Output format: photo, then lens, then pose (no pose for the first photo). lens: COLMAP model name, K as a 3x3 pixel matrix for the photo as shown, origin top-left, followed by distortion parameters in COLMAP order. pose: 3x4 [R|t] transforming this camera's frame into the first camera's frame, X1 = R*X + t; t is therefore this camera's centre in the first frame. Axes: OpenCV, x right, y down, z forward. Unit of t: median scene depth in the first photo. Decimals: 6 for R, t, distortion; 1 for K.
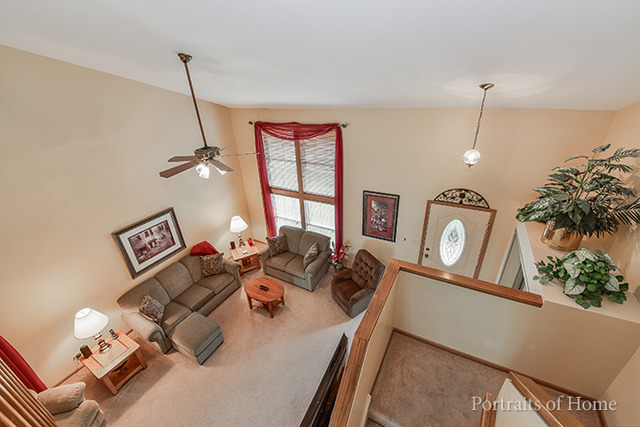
lens RADIAL K [[263.2, 0, 322.4], [0, 263.2, 212.9], [0, 0, 1]] dist [0.002335, -0.000005]
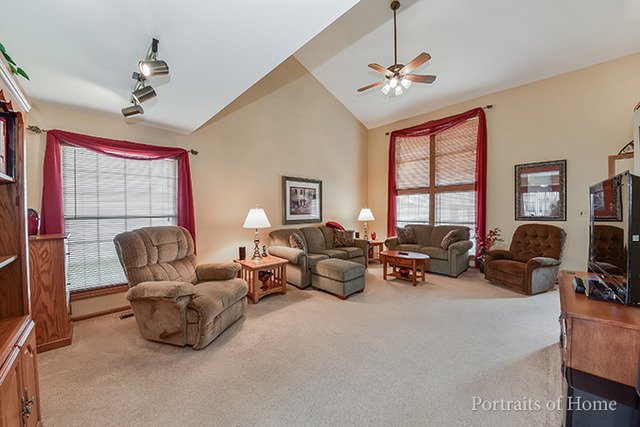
lens RADIAL K [[228.1, 0, 317.0], [0, 228.1, 211.0], [0, 0, 1]] dist [0.000515, 0.000010]
pose [[0.948899, 0.038987, -0.313162, -0.247754], [-0.170171, 0.898918, -0.403718, 0.489786], [0.265767, 0.436379, 0.859617, 0.163350]]
